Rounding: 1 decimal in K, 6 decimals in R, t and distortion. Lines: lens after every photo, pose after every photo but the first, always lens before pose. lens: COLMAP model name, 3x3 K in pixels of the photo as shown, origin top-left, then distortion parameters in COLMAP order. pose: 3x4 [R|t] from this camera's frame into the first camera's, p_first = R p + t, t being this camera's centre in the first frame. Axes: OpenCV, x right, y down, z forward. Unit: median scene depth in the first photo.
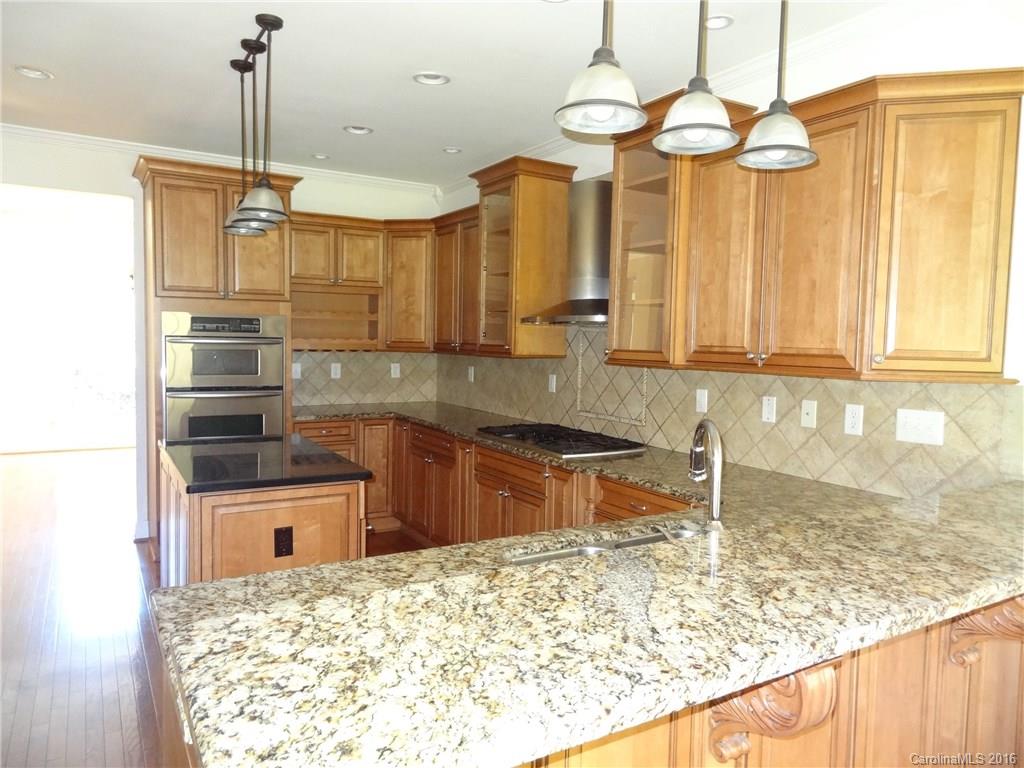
lens RADIAL K [[716.7, 0, 511.4], [0, 716.7, 385.6], [0, 0, 1]] dist [-0.008916, 0.010523]
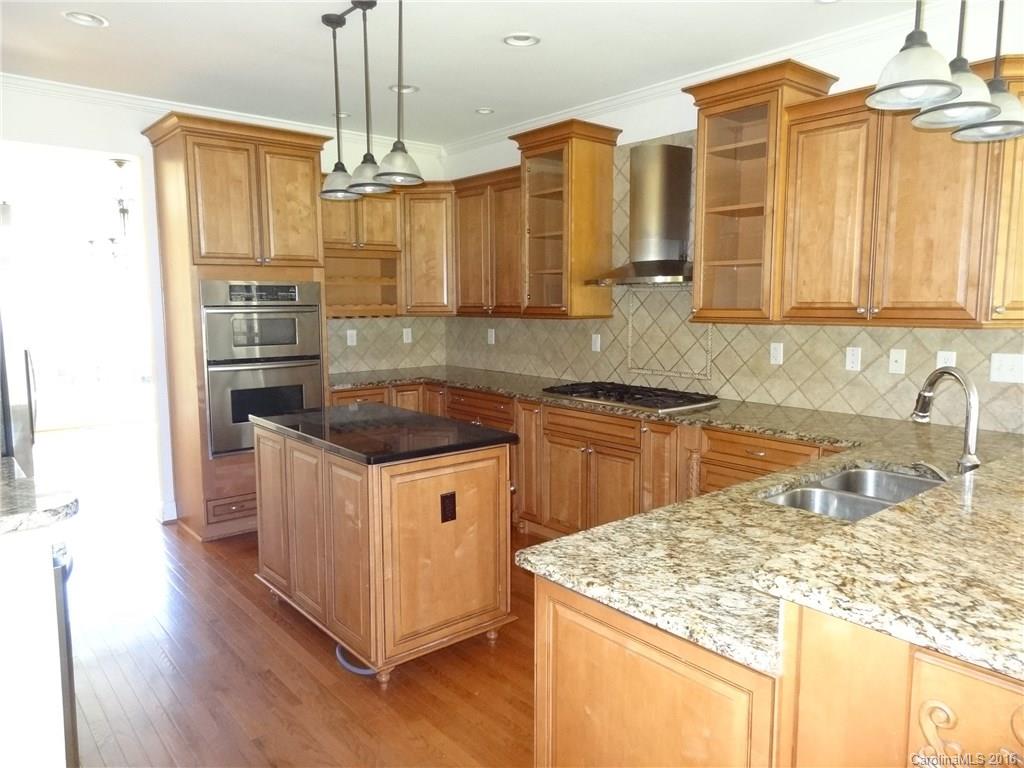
lens RADIAL K [[716.7, 0, 517.1], [0, 716.7, 383.8], [0, 0, 1]] dist [-0.008916, 0.010523]
pose [[0.986820, -0.042880, 0.156037, -0.305454], [0.034689, 0.997892, 0.054849, -0.006402], [-0.158060, -0.048713, 0.986227, -0.004616]]
